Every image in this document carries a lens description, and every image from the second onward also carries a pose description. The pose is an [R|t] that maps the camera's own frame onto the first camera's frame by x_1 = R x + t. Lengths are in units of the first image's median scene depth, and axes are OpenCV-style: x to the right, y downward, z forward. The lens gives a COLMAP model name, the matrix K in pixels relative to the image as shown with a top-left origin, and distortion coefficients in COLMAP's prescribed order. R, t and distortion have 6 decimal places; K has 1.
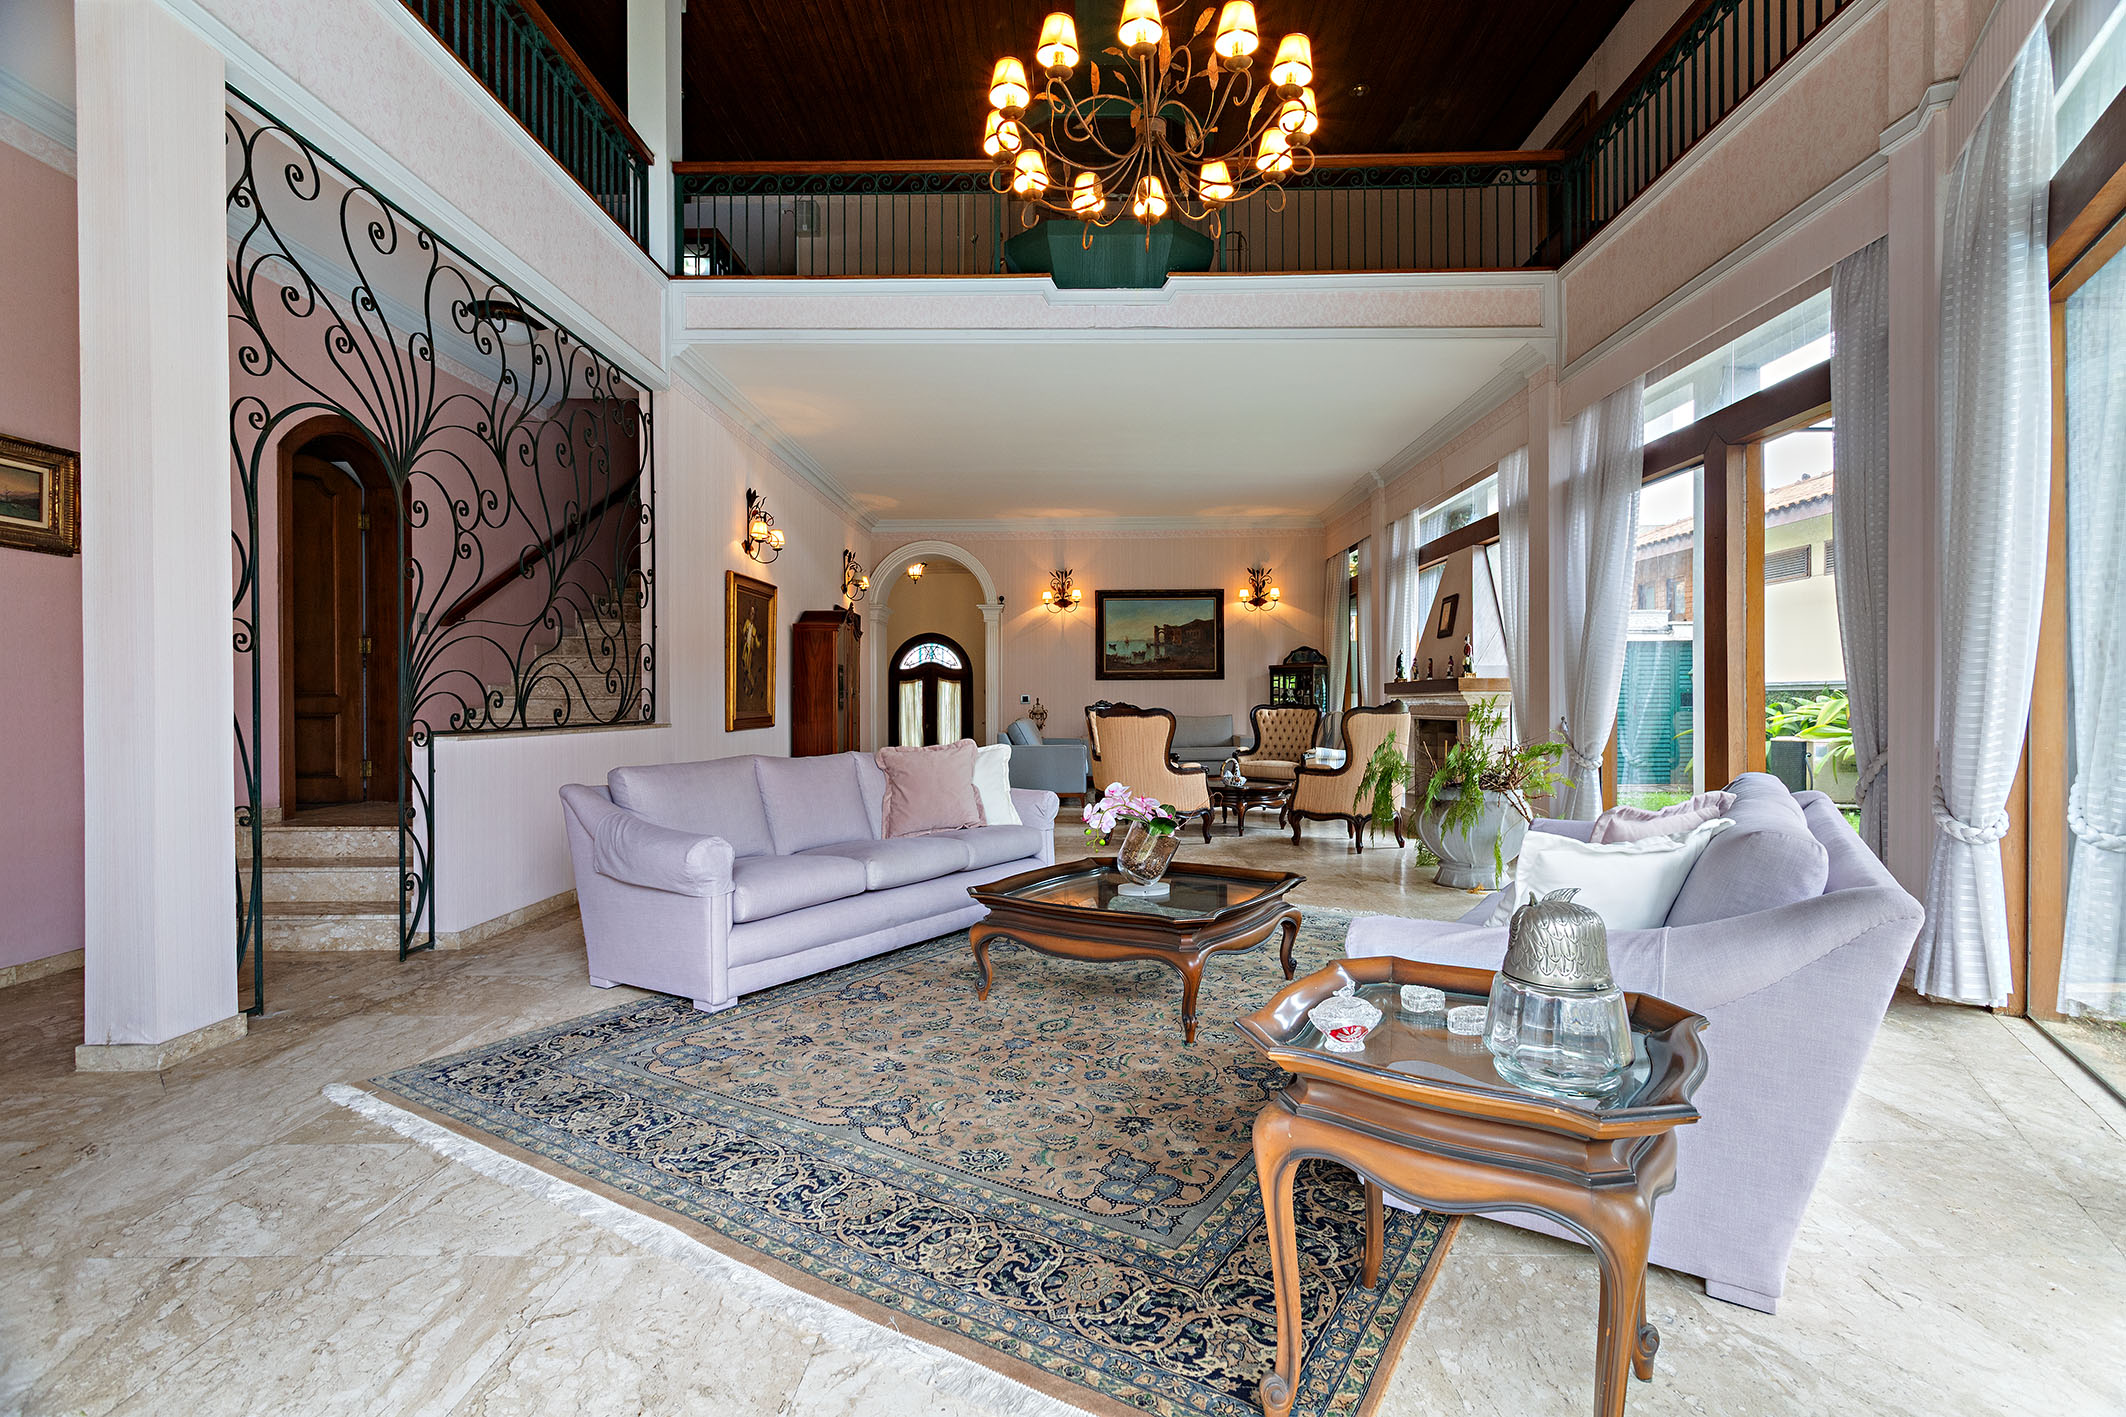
lens RADIAL K [[1003.8, 0, 1069.5], [0, 1003.8, 704.9], [0, 0, 1]] dist [-0.000038, 0.000150]
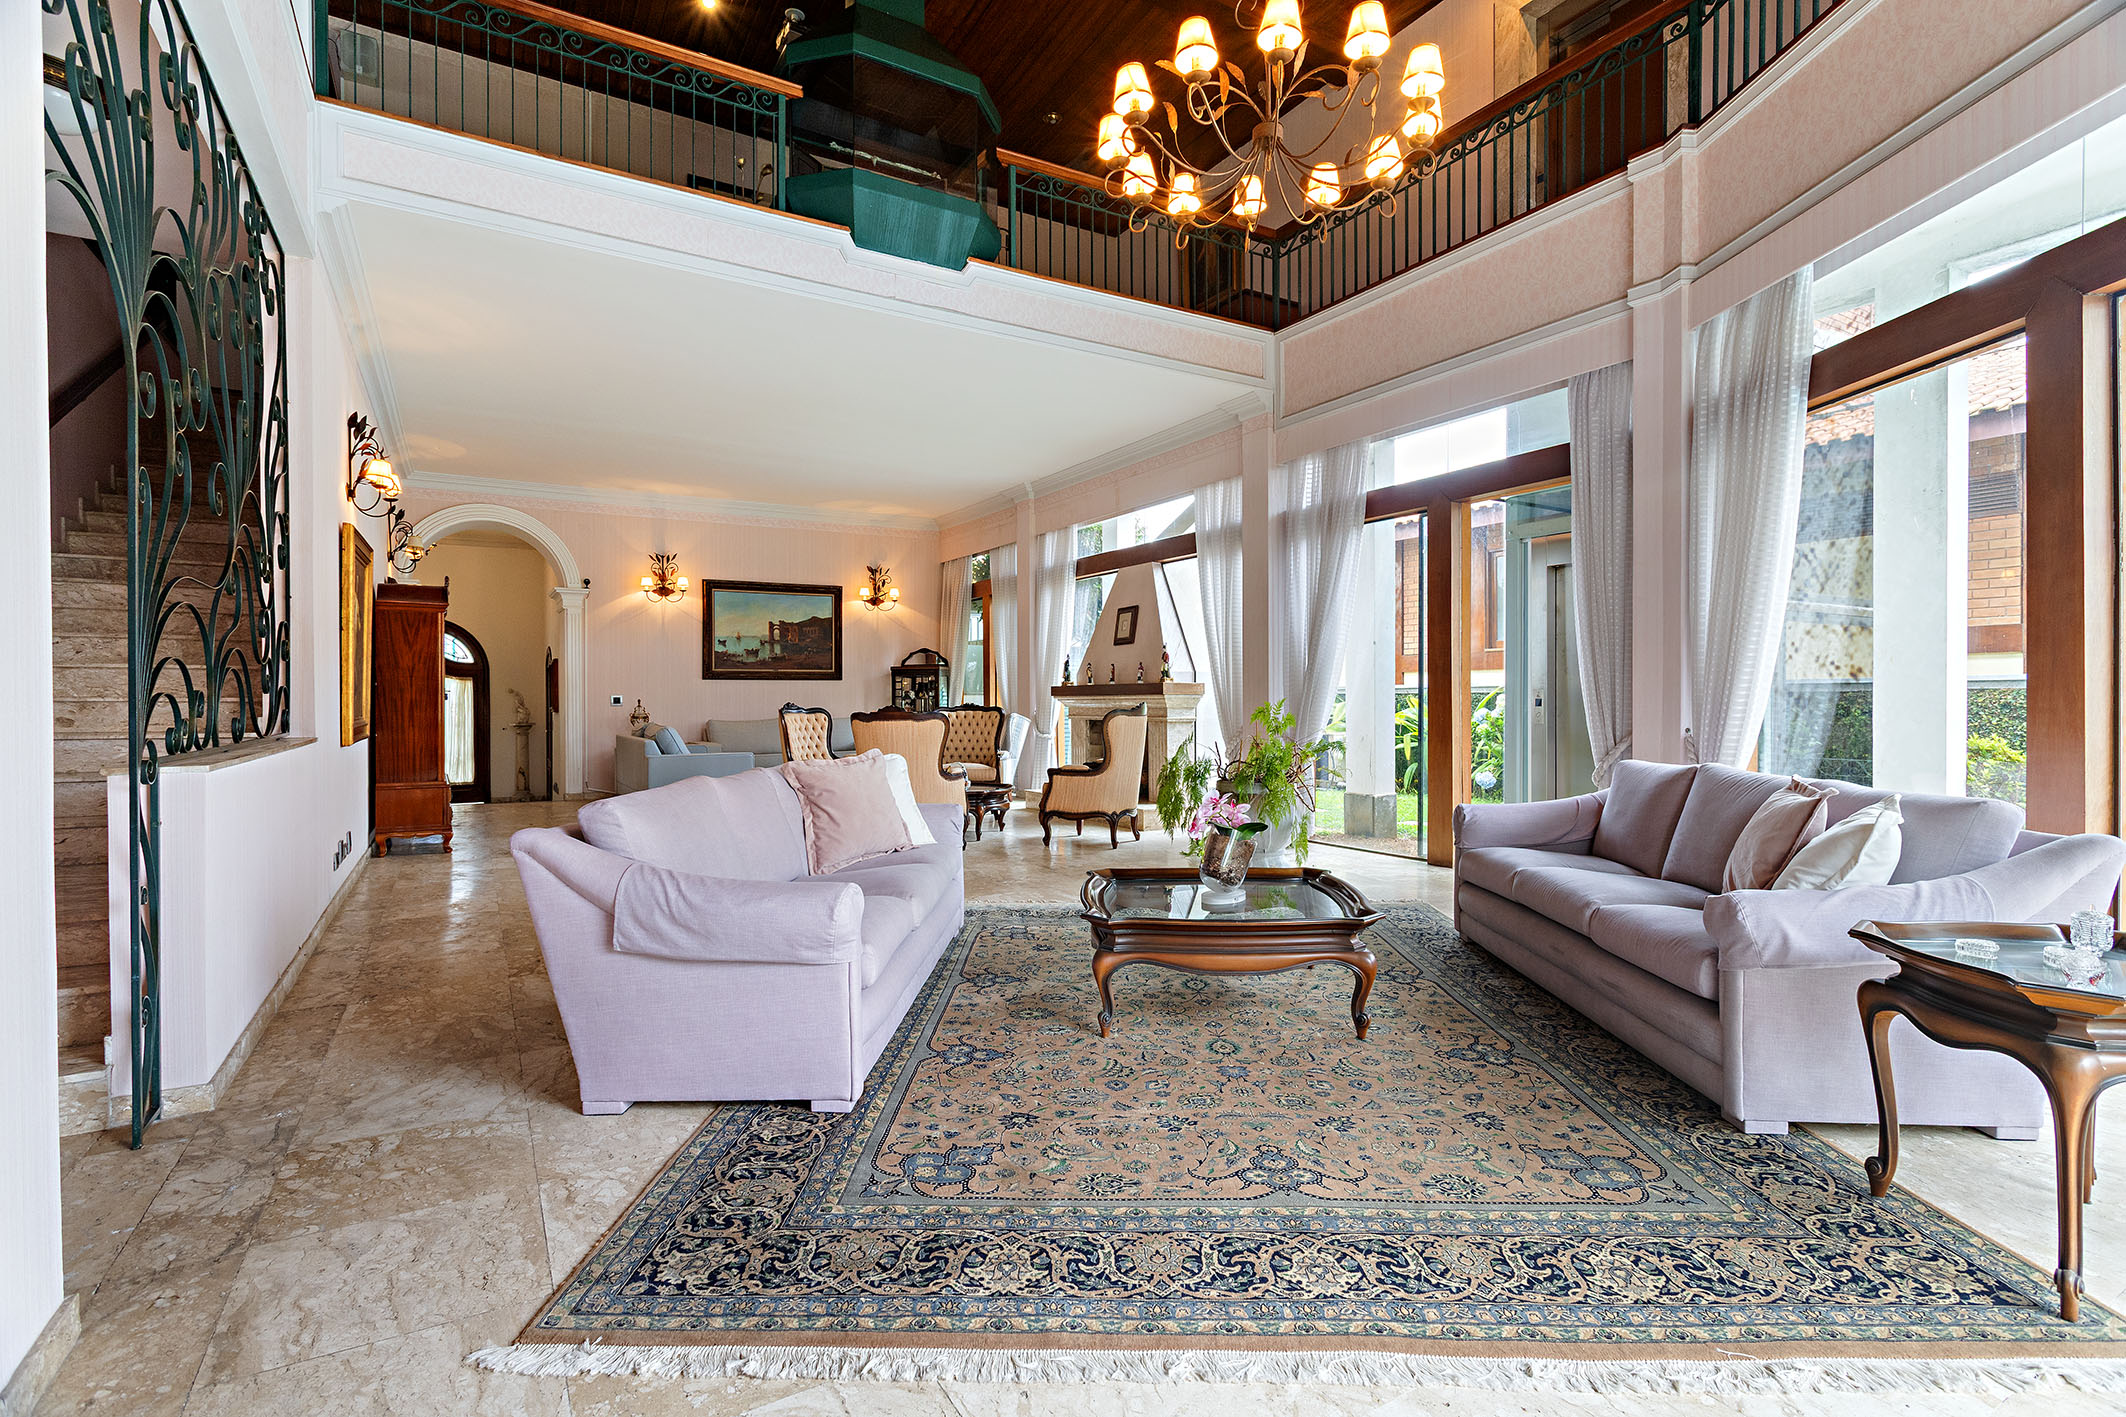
lens RADIAL K [[1002.7, 0, 1069.1], [0, 1002.7, 709.7], [0, 0, 1]] dist [-0.000673, 0.000429]
pose [[0.853947, -0.003780, 0.520346, -0.337247], [0.001417, 0.999987, 0.004940, -0.003380], [-0.520358, -0.003481, 0.853941, 0.140138]]
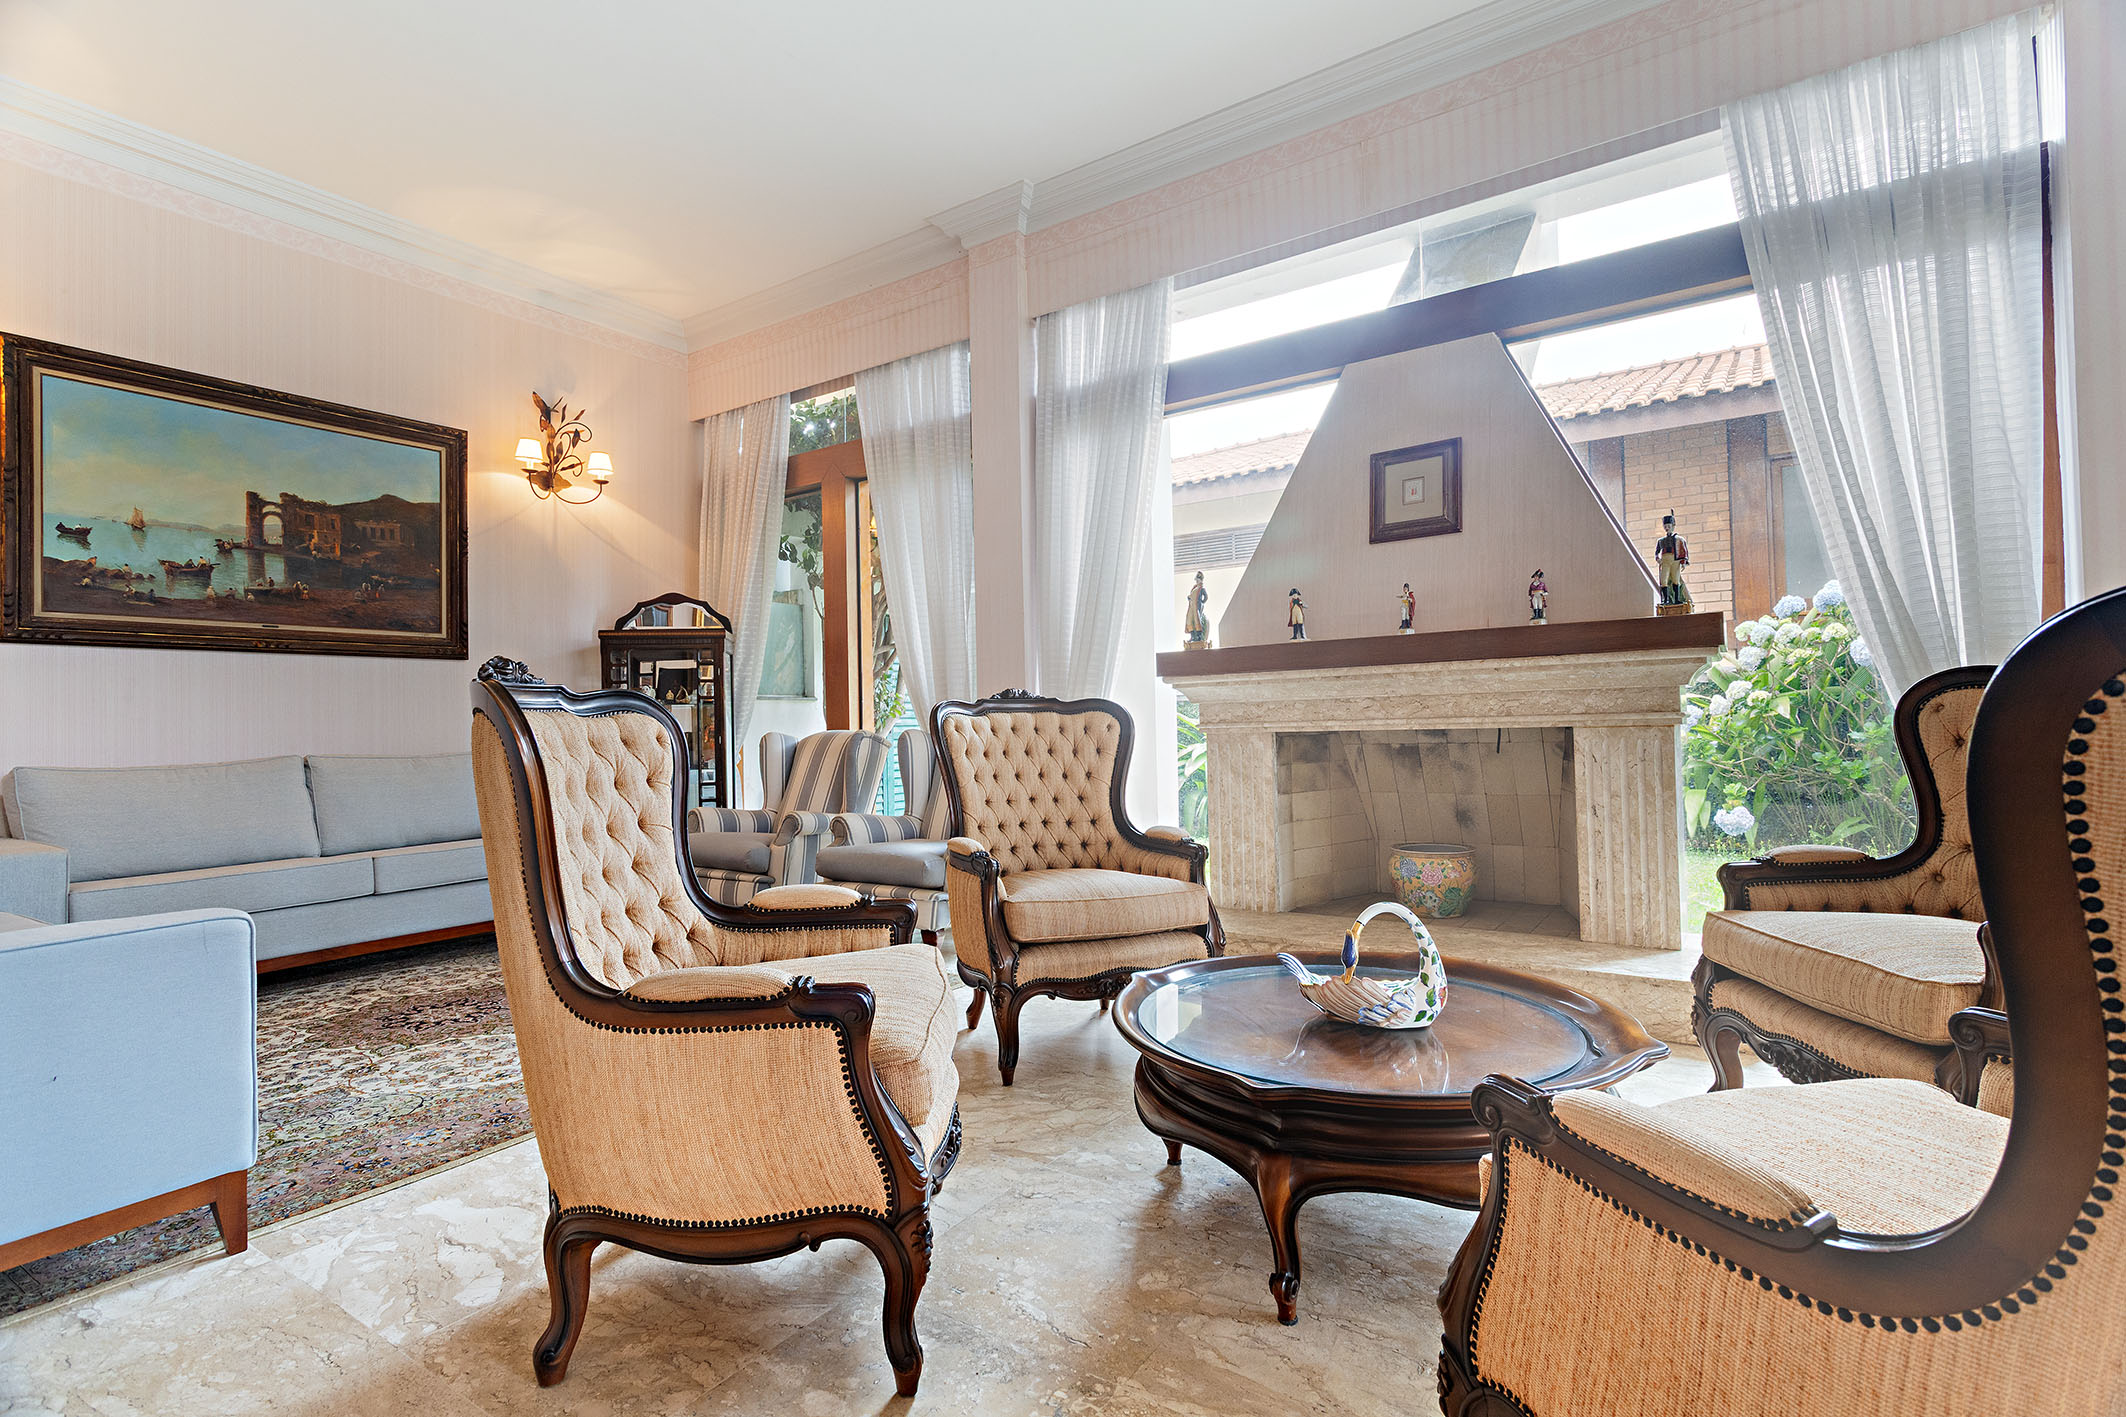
lens RADIAL K [[995.5, 0, 1066.4], [0, 995.5, 694.2], [0, 0, 1]] dist [0.000311, 0.000298]
pose [[0.552618, 0.017292, 0.833256, -0.085163], [0.023030, 0.999086, -0.036007, 0.015587], [-0.833117, 0.039088, 0.551714, 1.242004]]
